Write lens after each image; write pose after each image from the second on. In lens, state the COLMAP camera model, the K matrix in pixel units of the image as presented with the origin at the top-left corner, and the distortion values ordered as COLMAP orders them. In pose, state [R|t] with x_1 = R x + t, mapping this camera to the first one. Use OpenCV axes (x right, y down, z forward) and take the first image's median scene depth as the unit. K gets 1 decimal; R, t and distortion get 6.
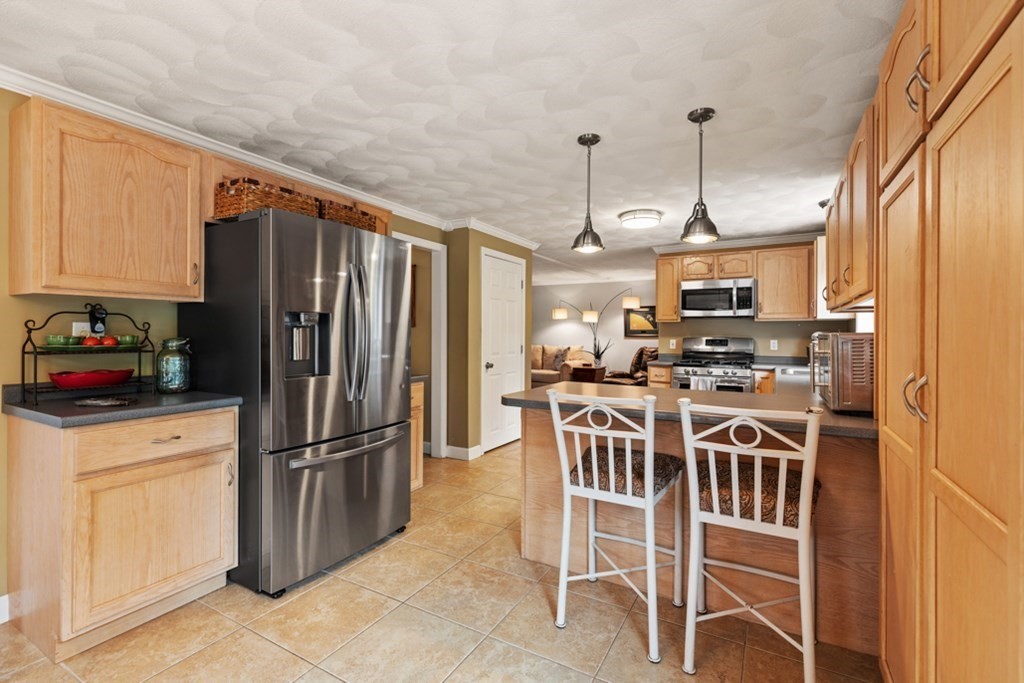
lens RADIAL K [[458.7, 0, 518.9], [0, 458.7, 334.3], [0, 0, 1]] dist [0.004111, -0.000135]
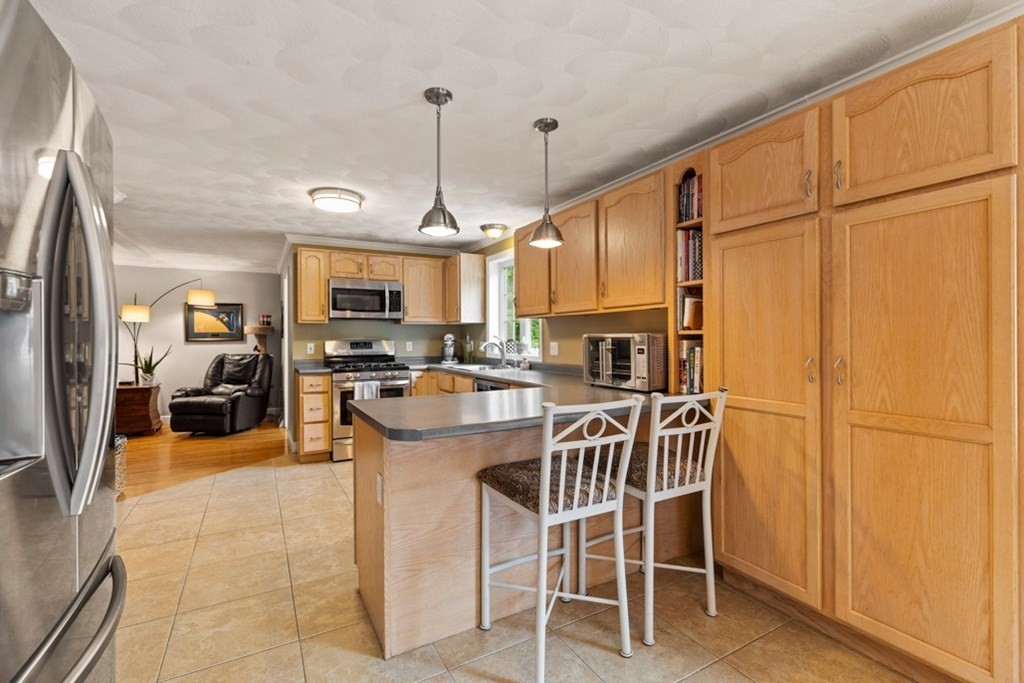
lens RADIAL K [[458.7, 0, 515.4], [0, 458.7, 338.2], [0, 0, 1]] dist [0.004111, -0.000135]
pose [[0.515996, -0.010741, 0.856524, -0.384508], [0.009646, 0.999931, 0.006729, -0.000650], [-0.856537, 0.004790, 0.516064, 0.375929]]
